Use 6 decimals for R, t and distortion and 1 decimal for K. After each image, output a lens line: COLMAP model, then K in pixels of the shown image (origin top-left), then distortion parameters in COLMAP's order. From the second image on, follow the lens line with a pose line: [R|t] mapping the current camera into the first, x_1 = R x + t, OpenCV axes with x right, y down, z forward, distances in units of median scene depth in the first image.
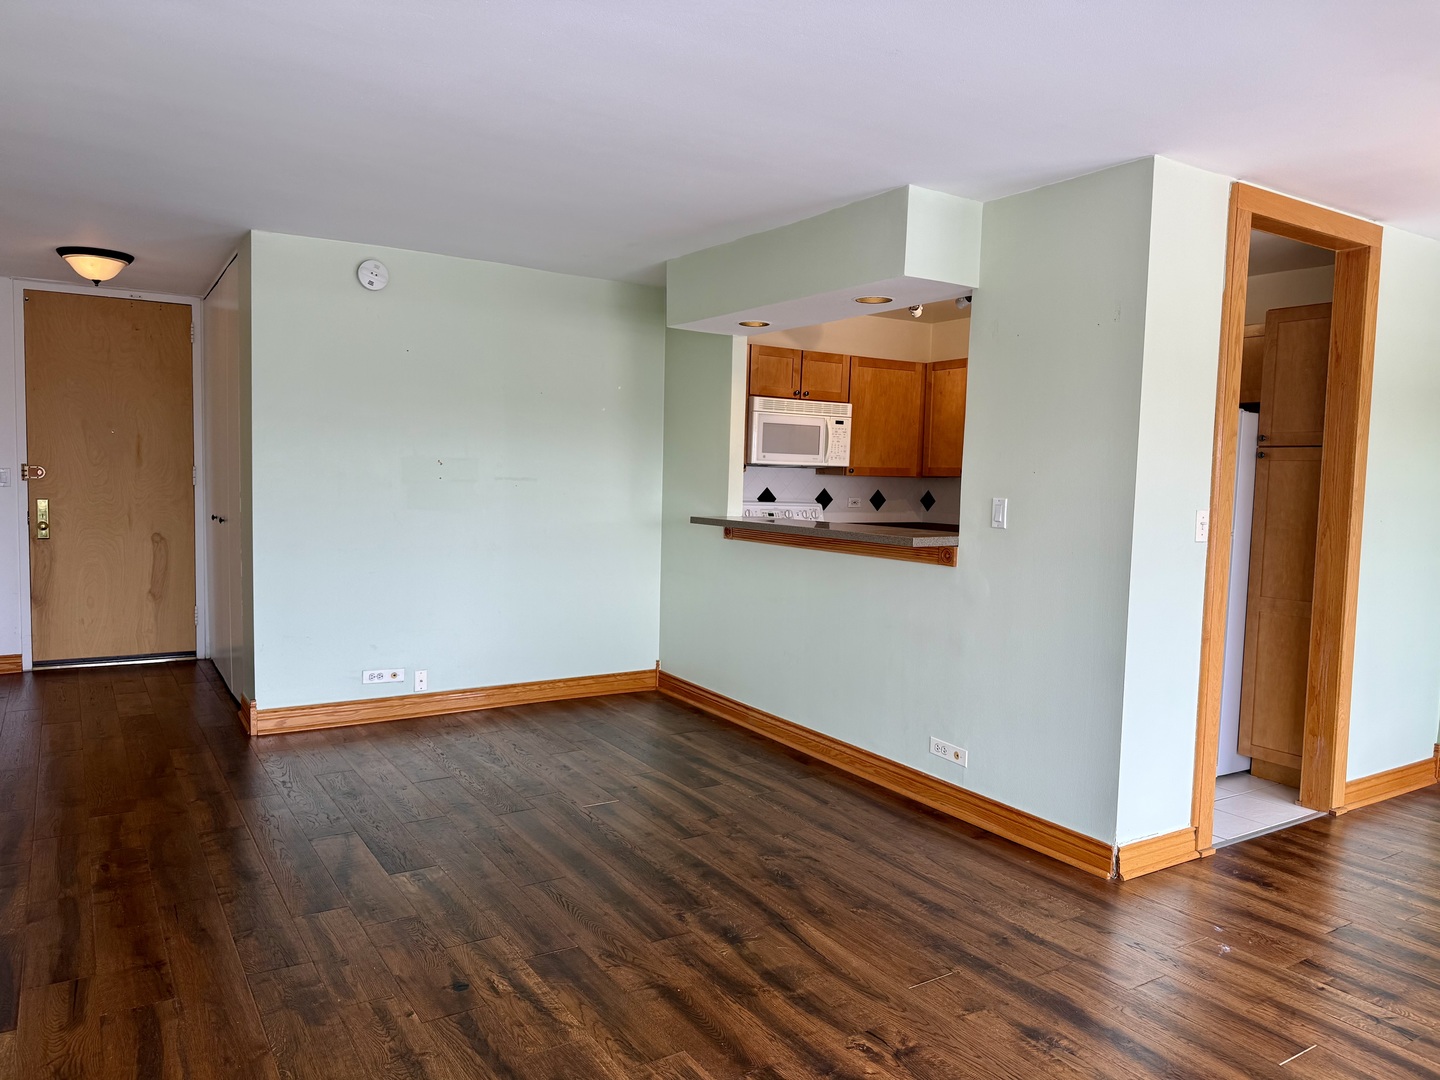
lens RADIAL K [[1014.7, 0, 711.5], [0, 1014.7, 541.1], [0, 0, 1]] dist [0.061082, -0.072892]
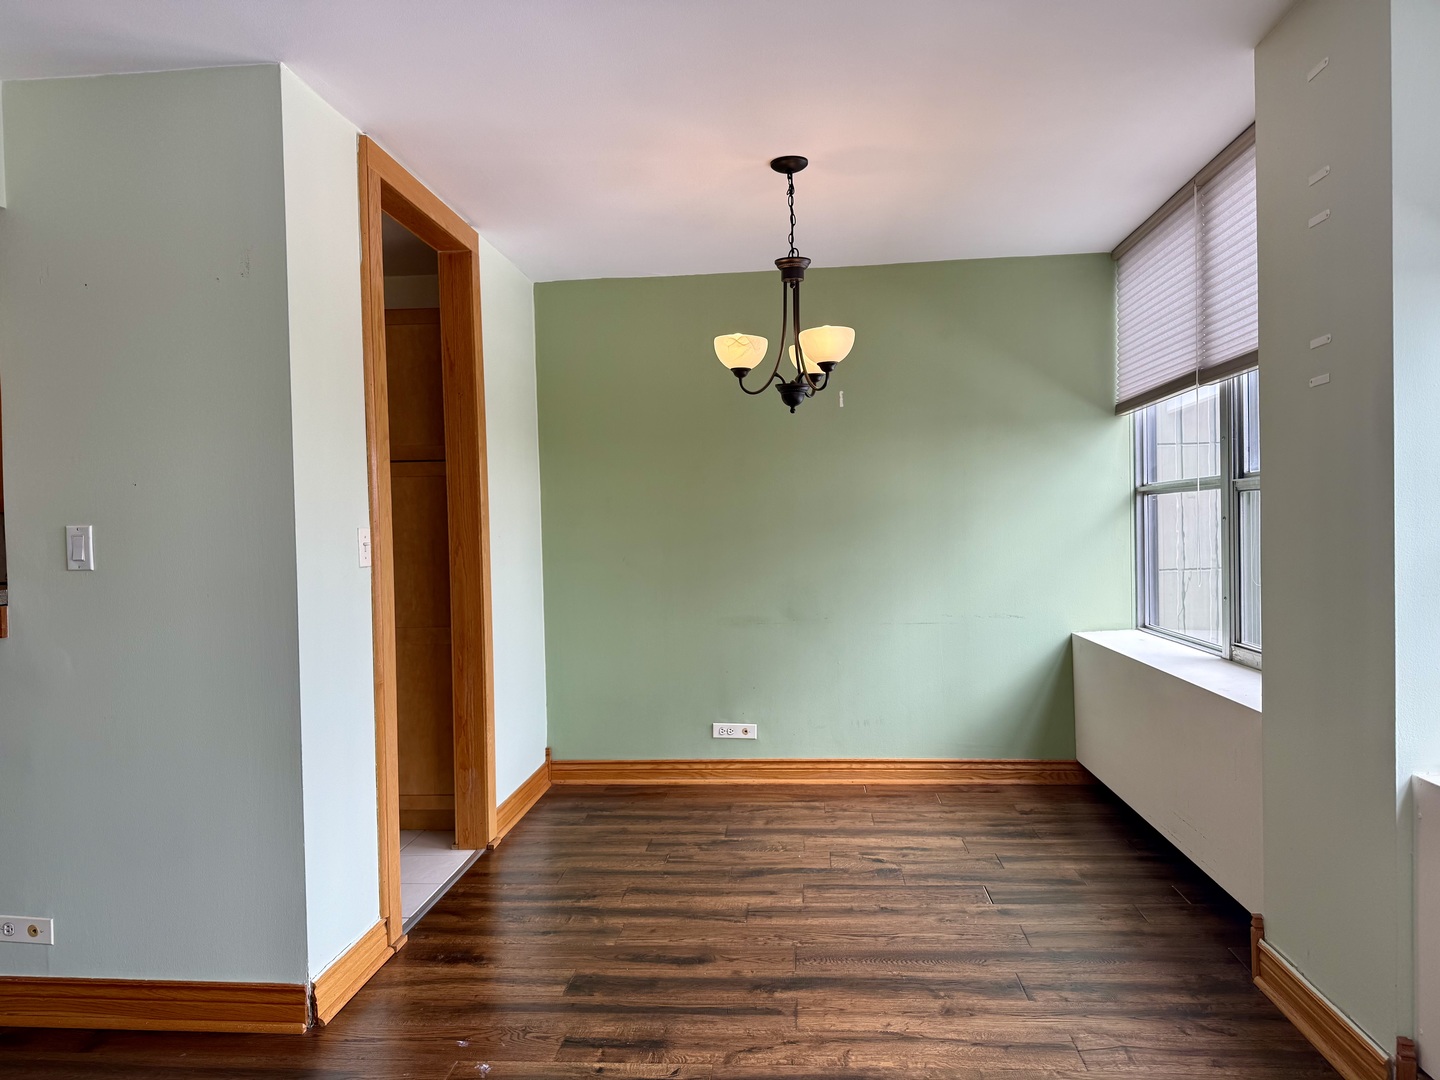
lens RADIAL K [[1014.7, 0, 719.1], [0, 1014.7, 548.5], [0, 0, 1]] dist [0.061082, -0.072892]
pose [[0.596673, -0.057239, 0.800440, -0.003595], [0.088544, 0.996059, 0.005224, 0.006001], [-0.797584, 0.067757, 0.599390, 0.250309]]
